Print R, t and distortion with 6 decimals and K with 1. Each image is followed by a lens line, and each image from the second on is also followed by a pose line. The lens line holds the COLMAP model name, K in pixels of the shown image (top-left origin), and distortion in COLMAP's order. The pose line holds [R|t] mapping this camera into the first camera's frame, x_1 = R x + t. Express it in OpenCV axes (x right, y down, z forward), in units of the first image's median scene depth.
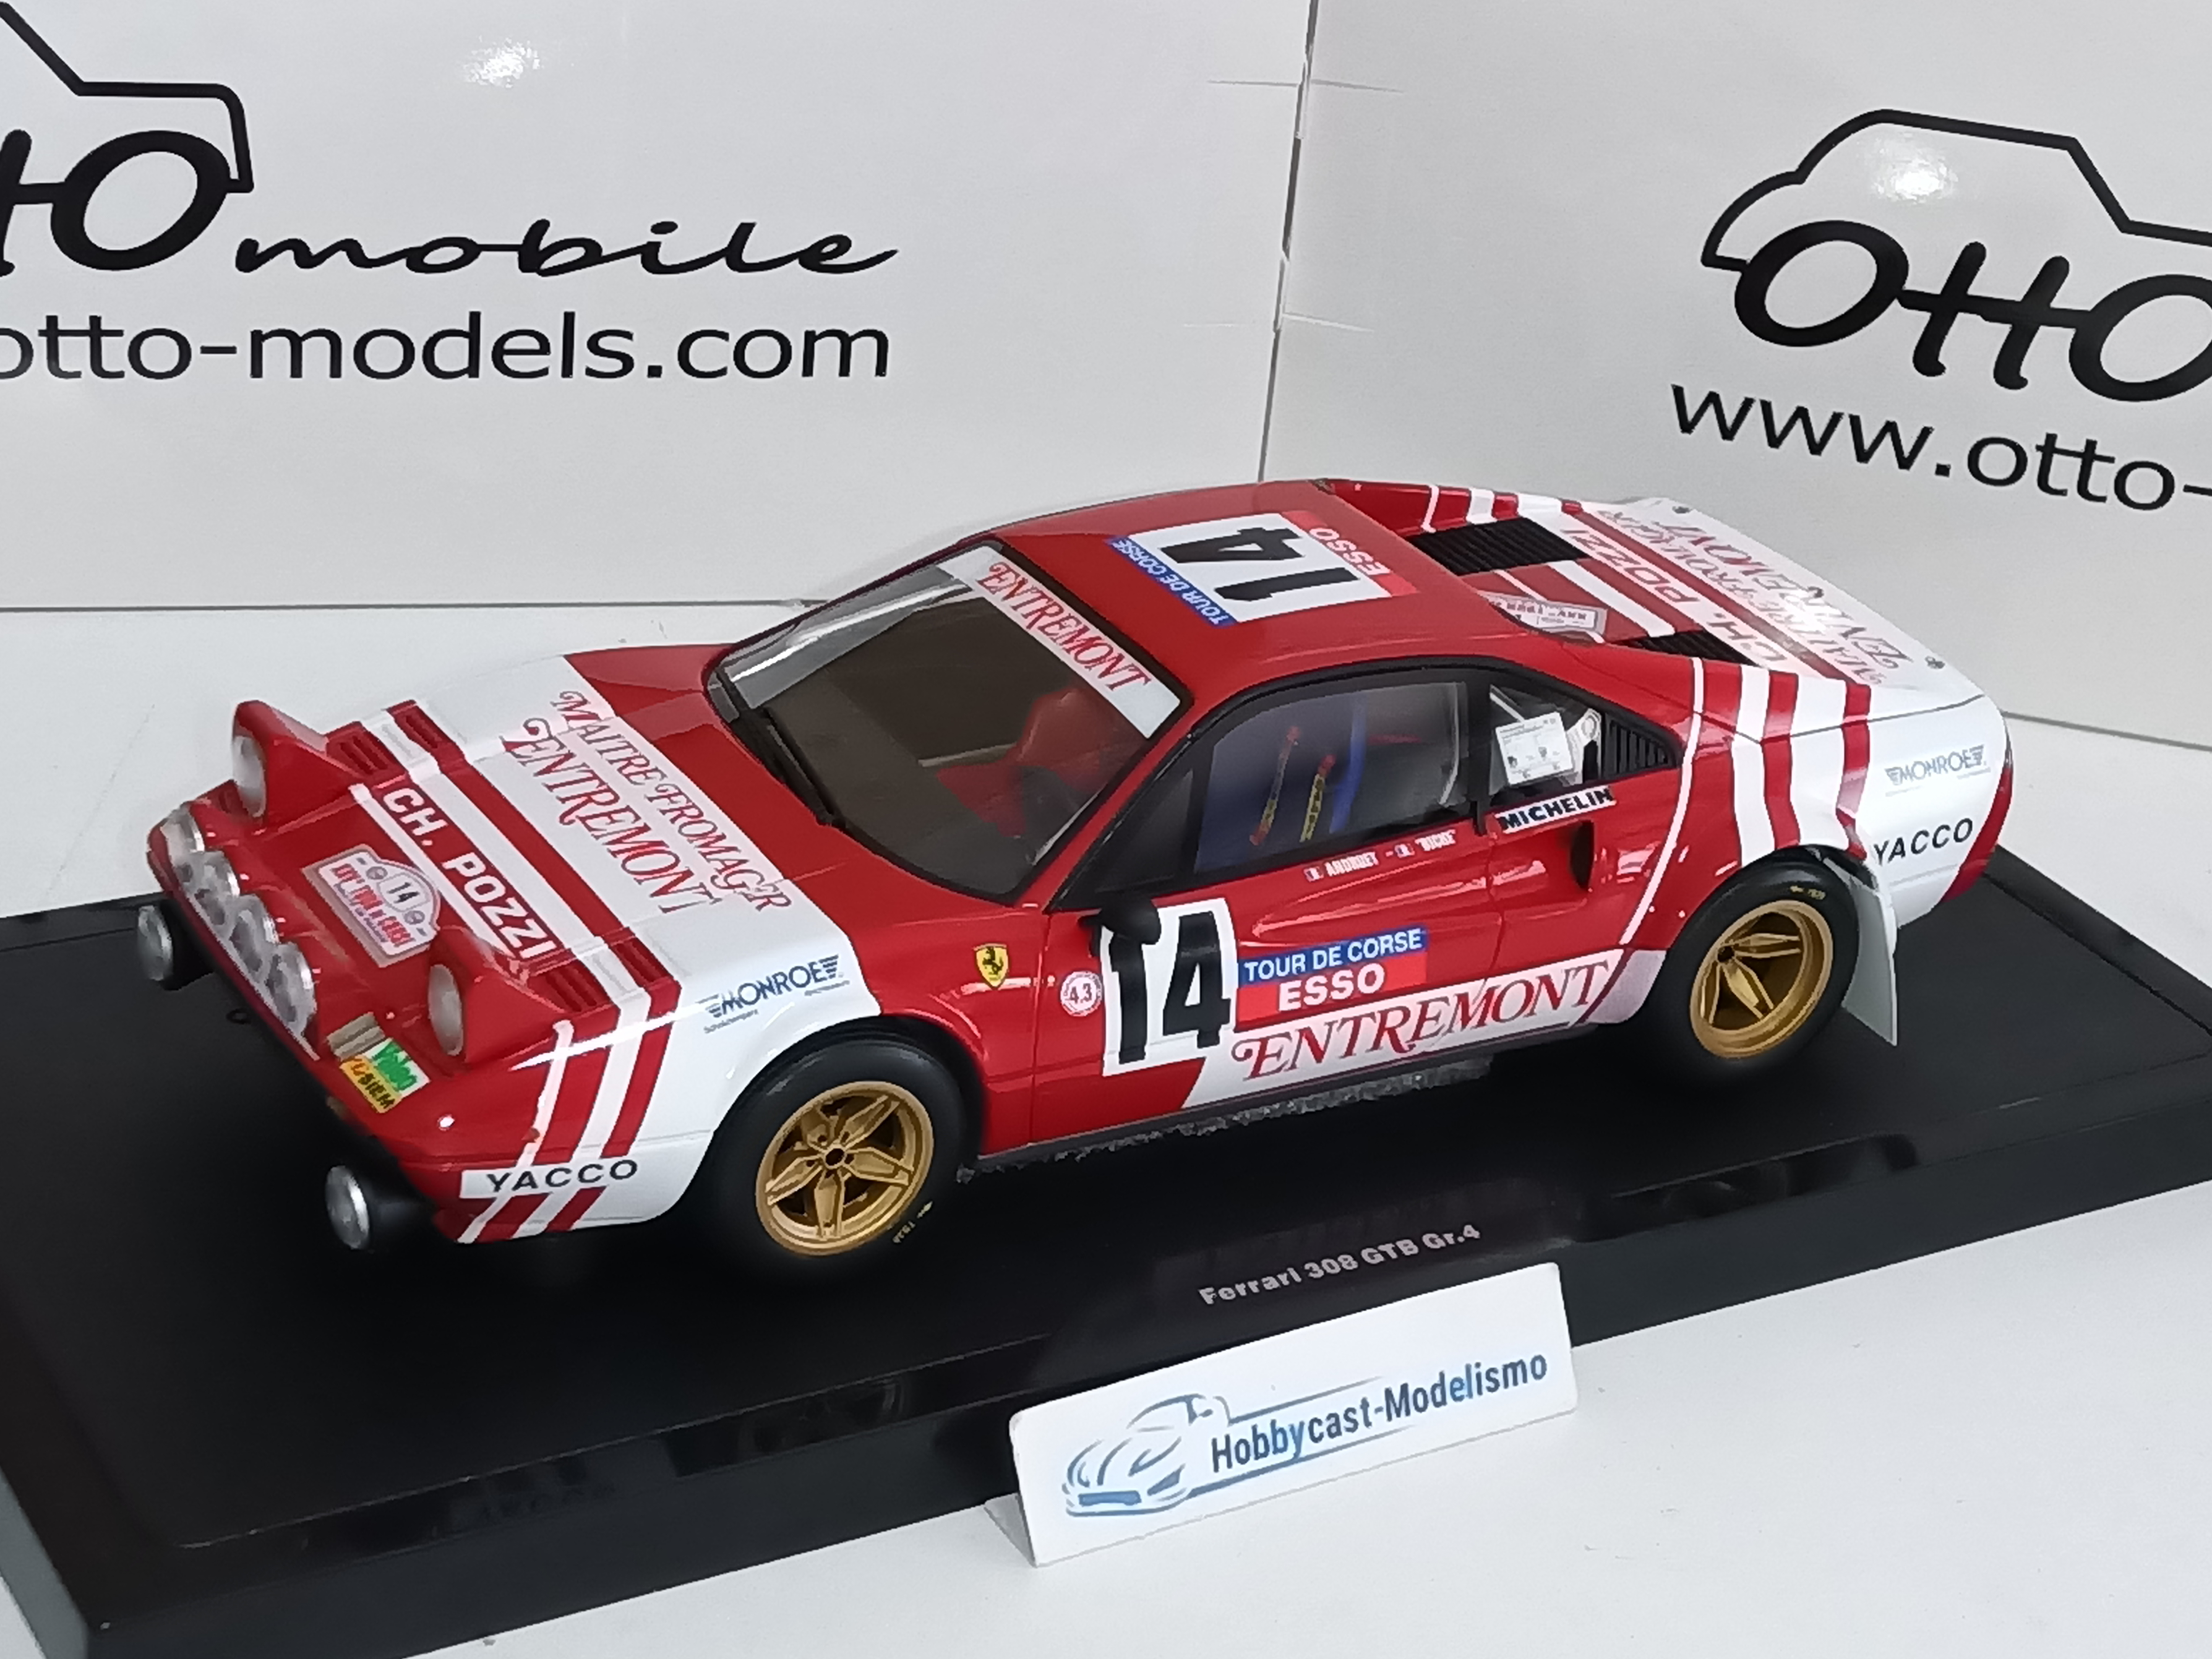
lens RADIAL K [[4379.2, 0, 1177.3], [0, 4379.2, 801.9], [0, 0, 1]] dist [0.138257, 0.000000]
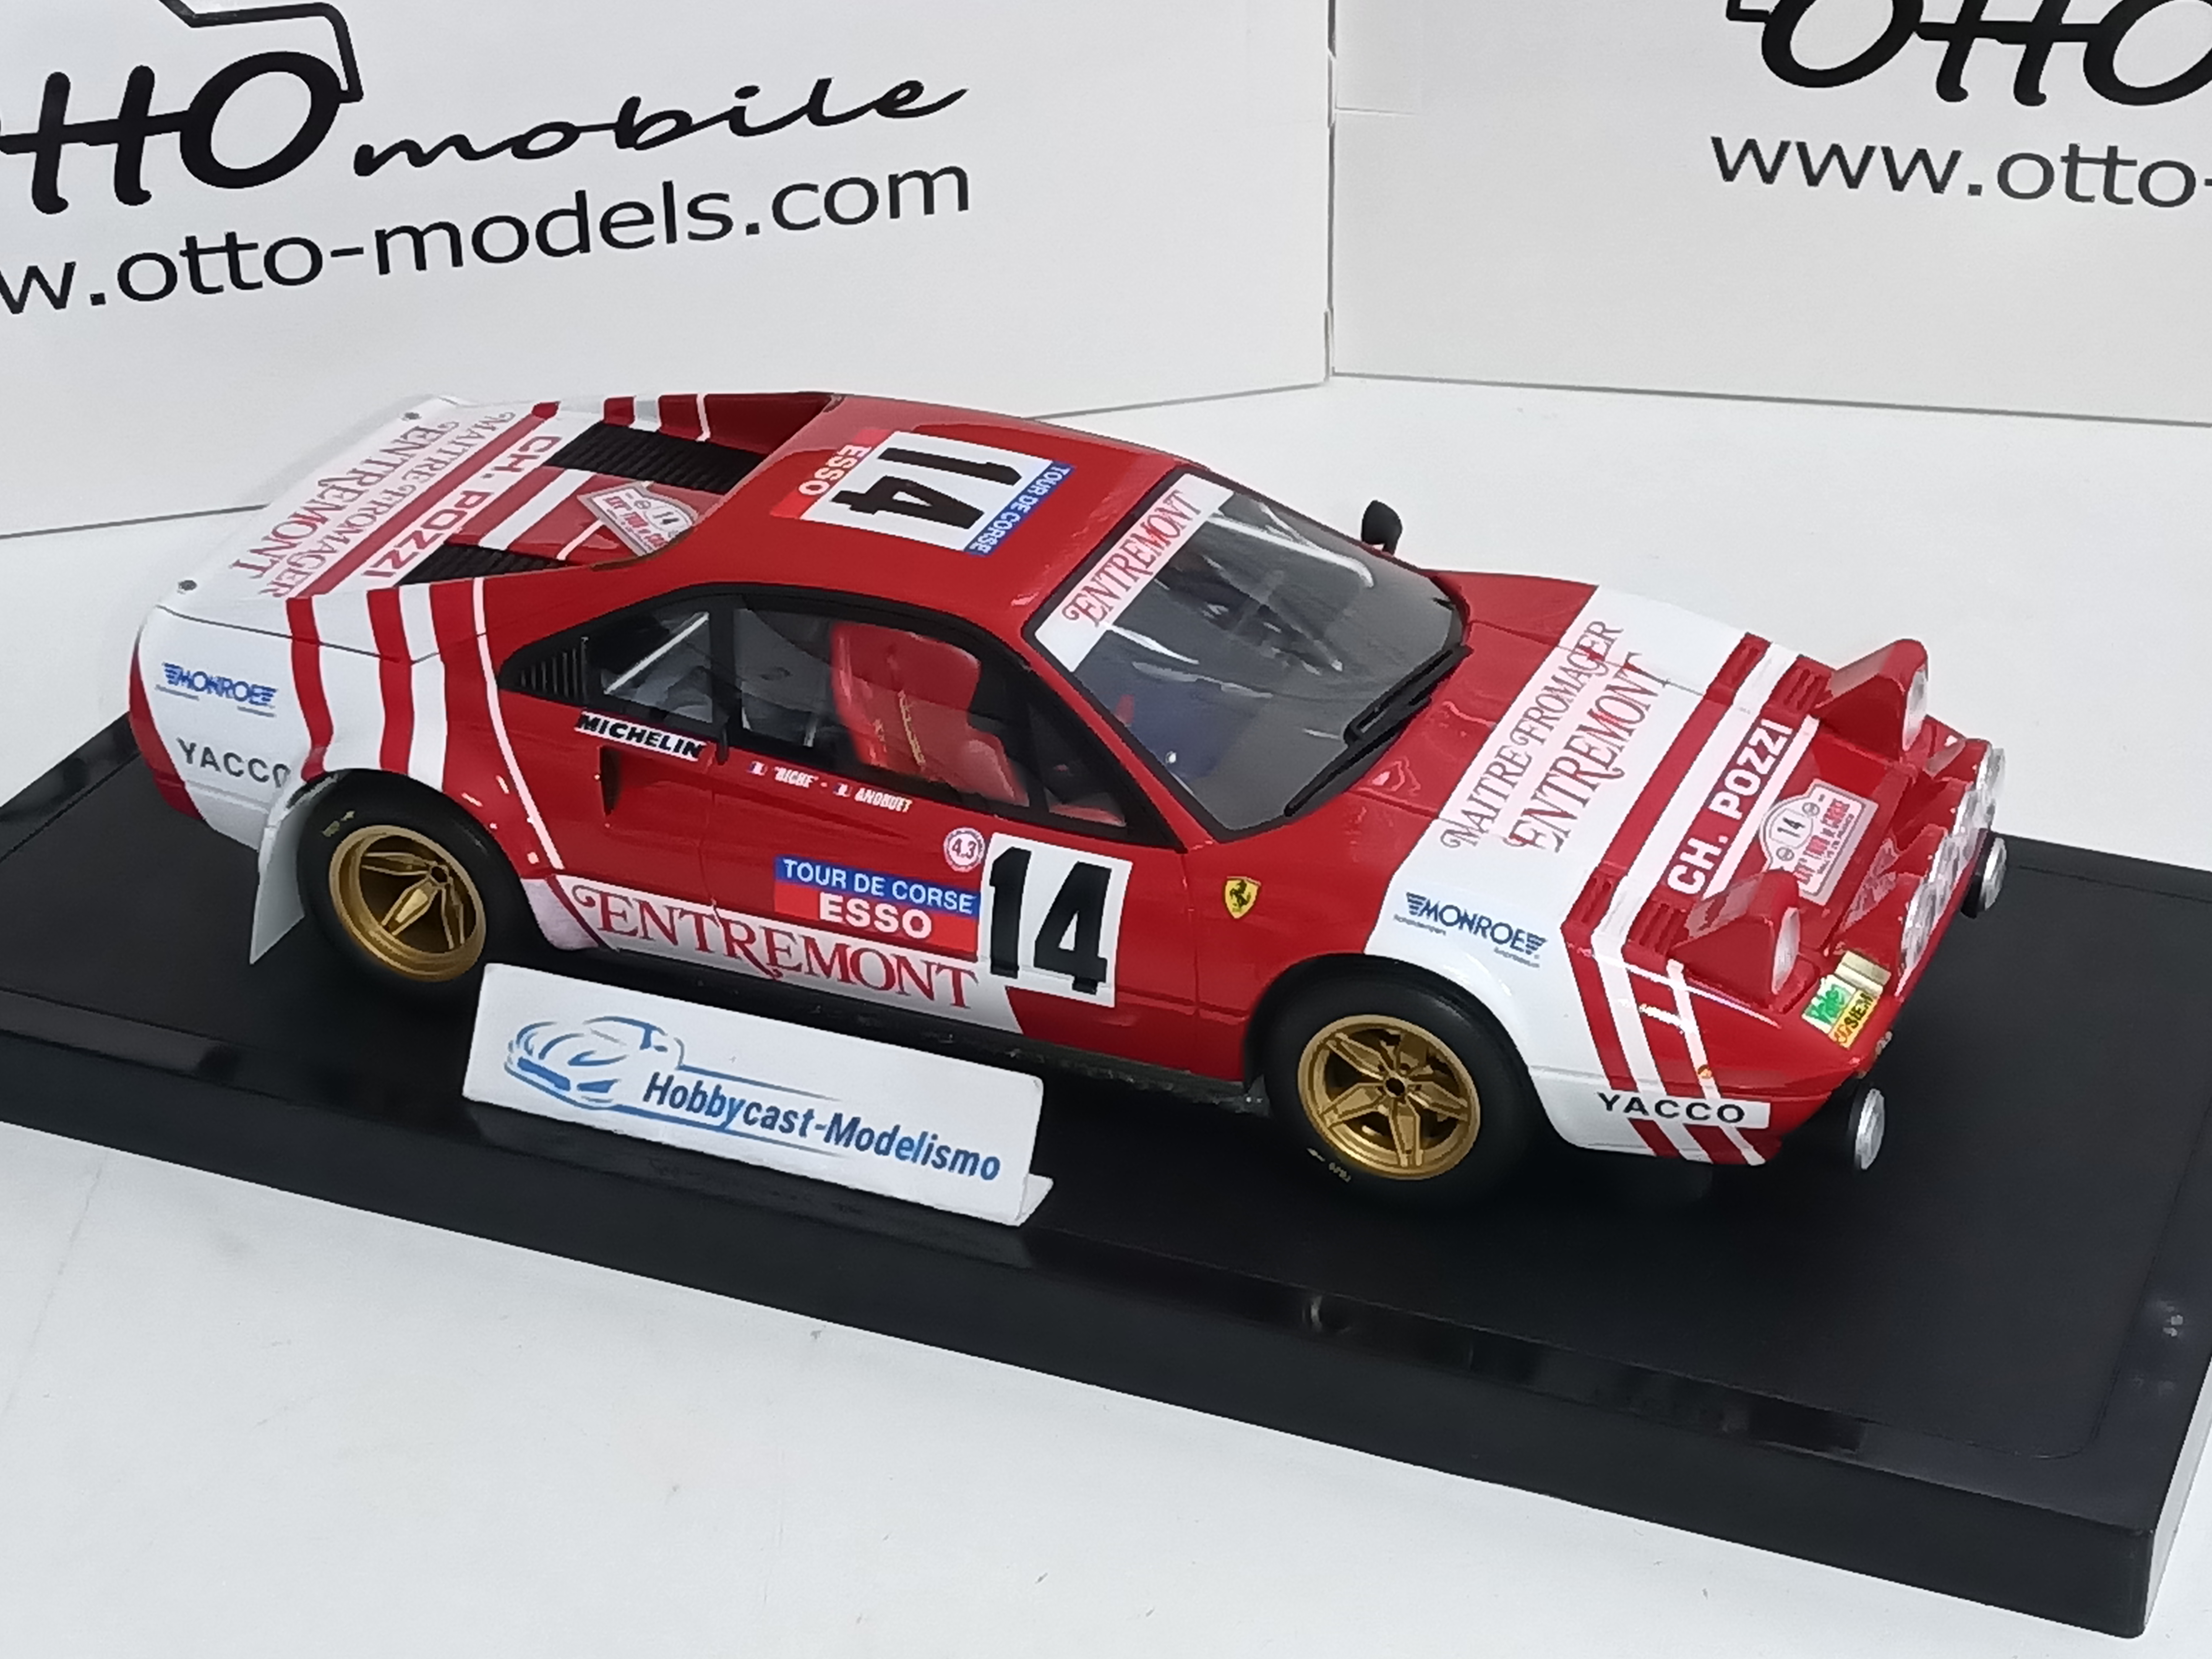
lens RADIAL K [[4378.6, 0, 1150.1], [0, 4378.6, 757.8], [0, 0, 1]] dist [0.110234, 0.000000]
pose [[-0.600629, -0.461310, 0.653022, -0.730306], [0.309673, 0.618783, 0.721949, -0.760712], [-0.737121, 0.635847, -0.228804, 1.292570]]
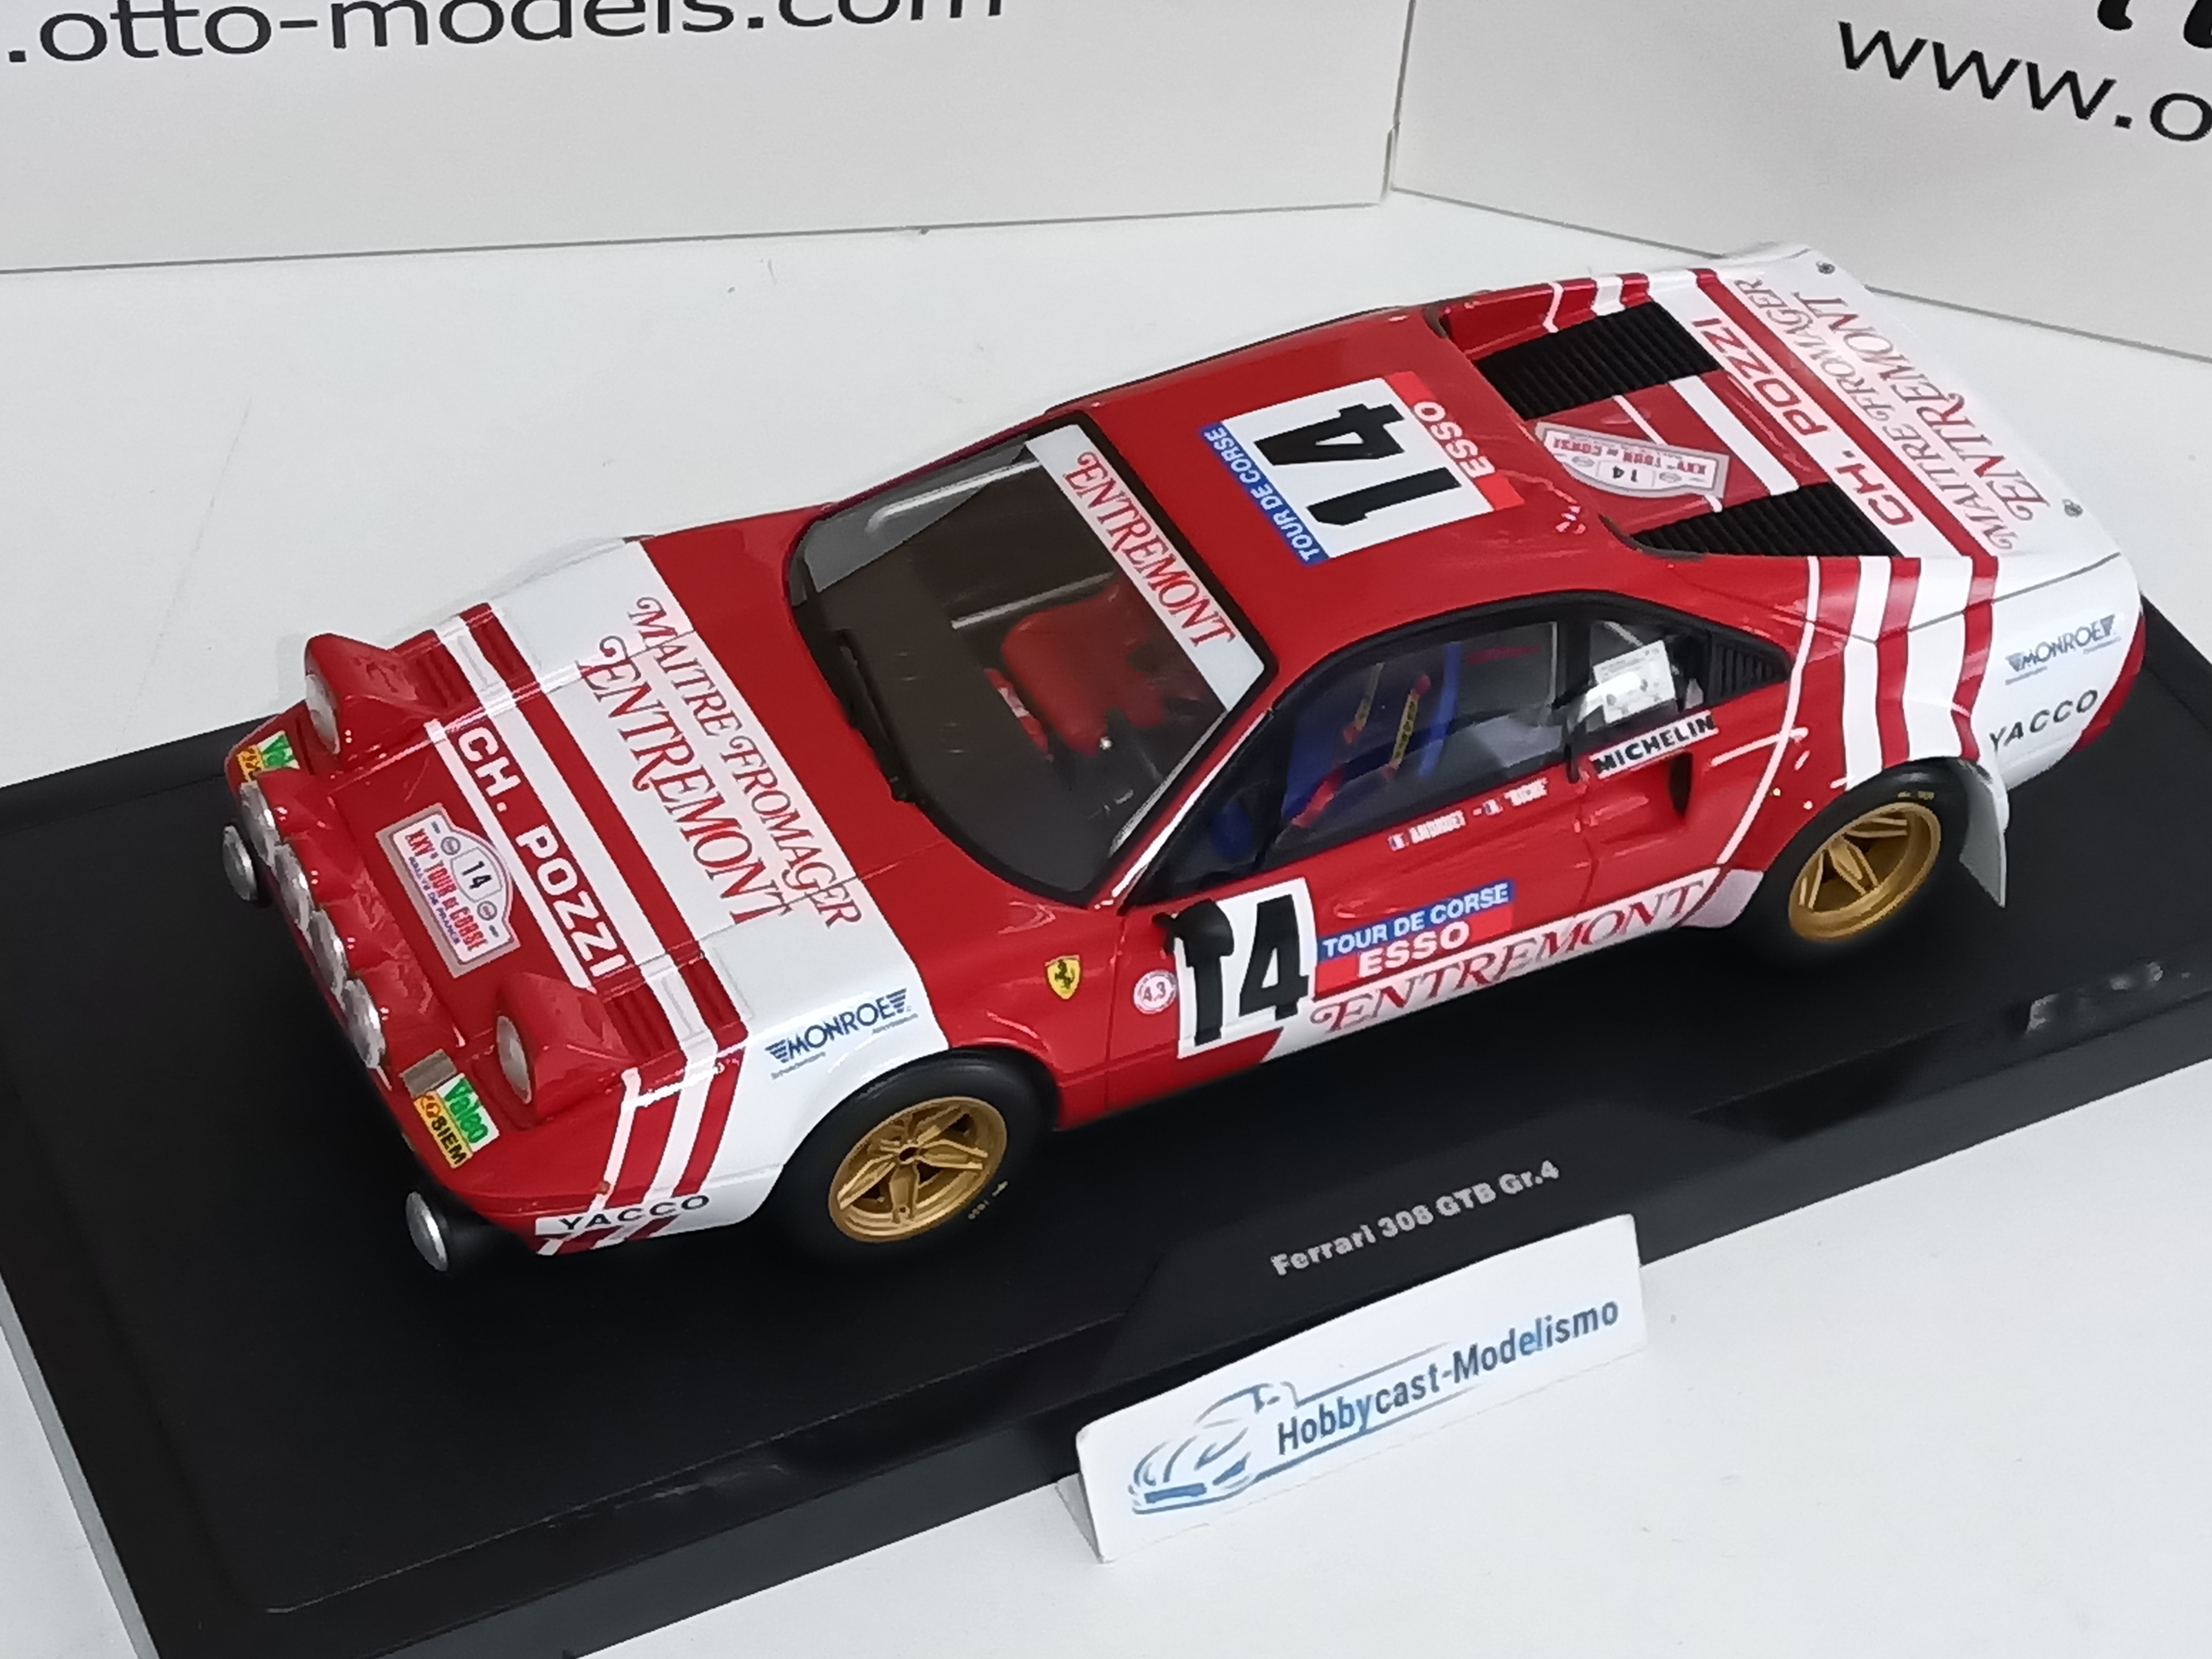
lens RADIAL K [[4379.2, 0, 1168.0], [0, 4379.2, 799.5], [0, 0, 1]] dist [0.138257, 0.000000]
pose [[0.998324, 0.022699, -0.053243, 0.031604], [-0.006464, 0.957862, 0.287156, -0.272439], [0.057518, -0.286331, 0.956403, 0.060581]]
